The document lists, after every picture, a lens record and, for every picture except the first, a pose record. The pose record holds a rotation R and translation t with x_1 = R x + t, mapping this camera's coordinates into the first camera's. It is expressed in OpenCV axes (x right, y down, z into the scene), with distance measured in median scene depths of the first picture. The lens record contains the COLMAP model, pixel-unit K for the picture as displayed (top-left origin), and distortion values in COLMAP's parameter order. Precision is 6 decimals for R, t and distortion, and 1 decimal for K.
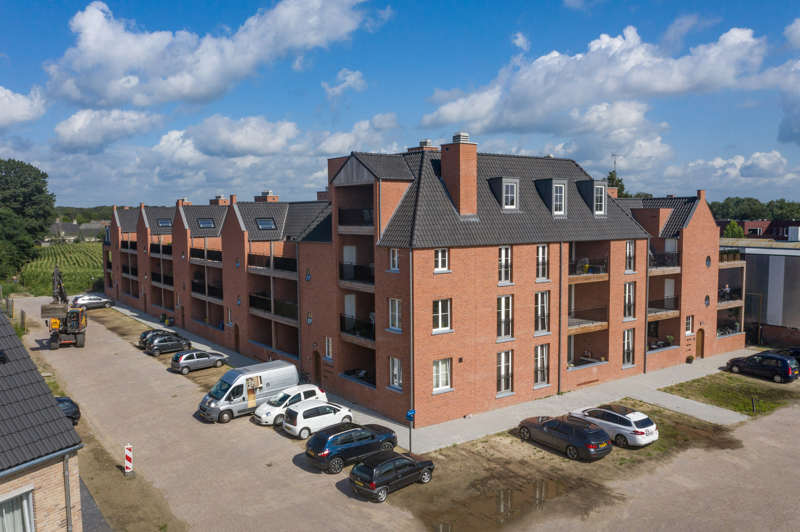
lens RADIAL K [[644.3, 0, 400.0], [0, 644.3, 266.0], [0, 0, 1]] dist [-0.025579, 0.001697]
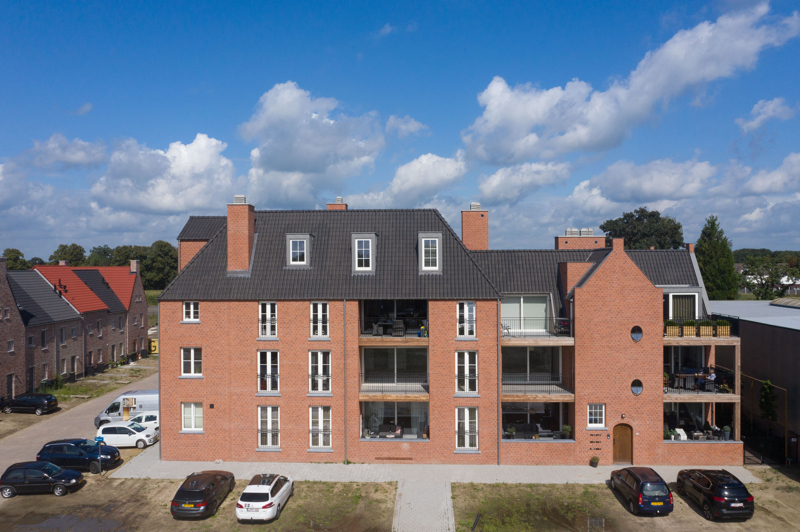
lens RADIAL K [[644.3, 0, 400.0], [0, 644.3, 266.0], [0, 0, 1]] dist [-0.025579, 0.001697]
pose [[0.787520, 0.003499, -0.616279, 0.817283], [-0.047882, 0.997309, -0.055523, -0.034354], [0.614426, 0.073234, 0.785568, 0.275934]]
